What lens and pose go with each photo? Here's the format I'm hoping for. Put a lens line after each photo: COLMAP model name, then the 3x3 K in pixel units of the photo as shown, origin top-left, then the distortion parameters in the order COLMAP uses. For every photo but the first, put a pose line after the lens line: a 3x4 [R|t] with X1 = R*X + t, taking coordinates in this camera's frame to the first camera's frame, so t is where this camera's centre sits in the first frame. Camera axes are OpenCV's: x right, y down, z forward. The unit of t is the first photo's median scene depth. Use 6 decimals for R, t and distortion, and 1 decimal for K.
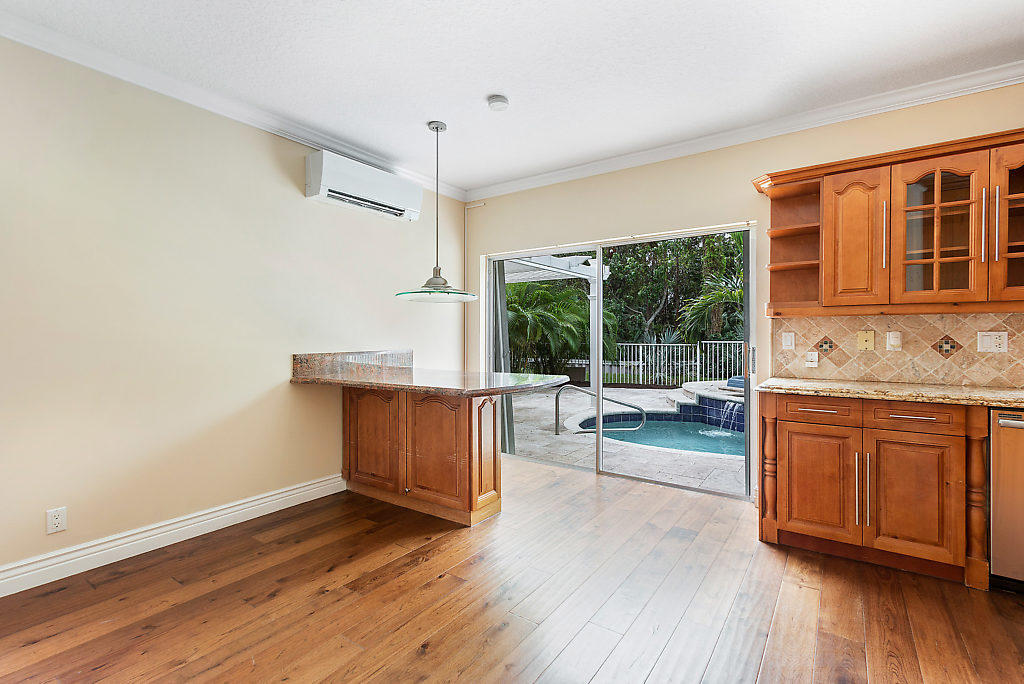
lens RADIAL K [[472.9, 0, 517.9], [0, 472.9, 340.4], [0, 0, 1]] dist [0.005219, -0.002249]
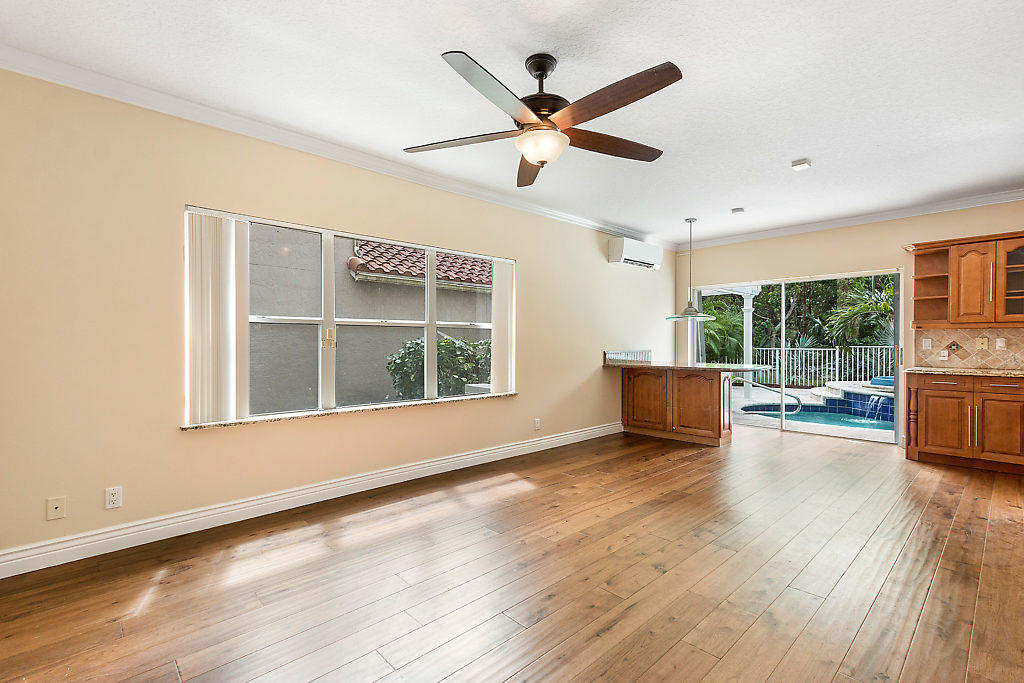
lens RADIAL K [[472.9, 0, 508.4], [0, 472.9, 347.2], [0, 0, 1]] dist [0.005219, -0.002249]
pose [[0.976183, 0.002292, -0.216937, -0.506684], [-0.001710, 0.999994, 0.002873, 0.010595], [0.216942, -0.002434, 0.976181, -0.955345]]
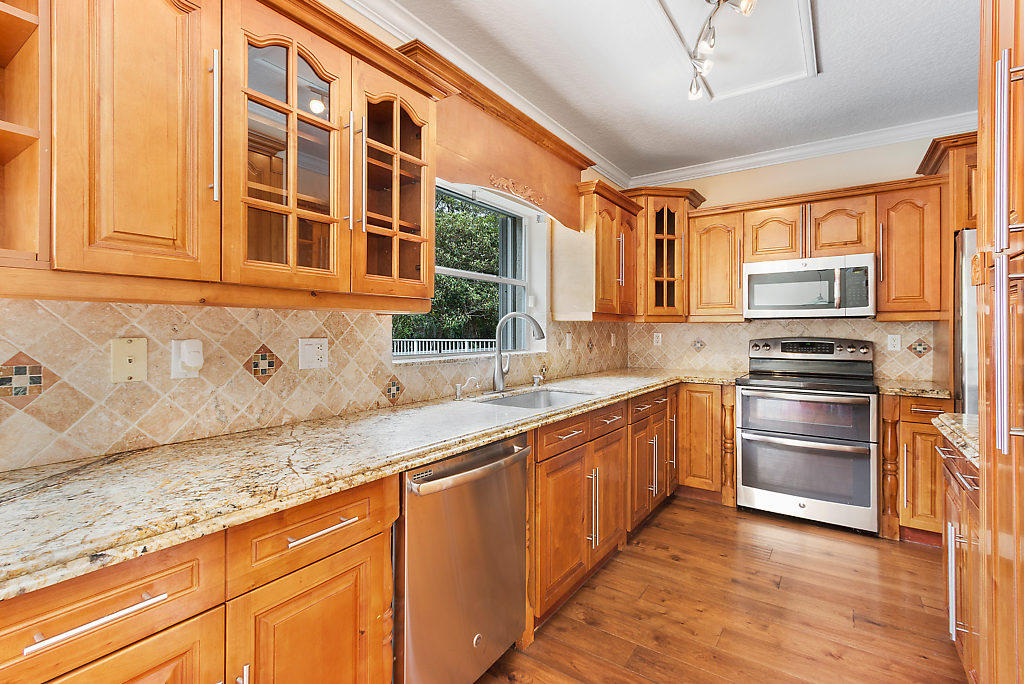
lens RADIAL K [[472.9, 0, 506.0], [0, 472.9, 327.6], [0, 0, 1]] dist [0.005219, -0.002249]
pose [[-0.004556, 0.002913, 0.999985, 0.295942], [0.002878, 0.999992, -0.002900, -0.027814], [-0.999985, 0.002865, -0.004564, 0.659922]]
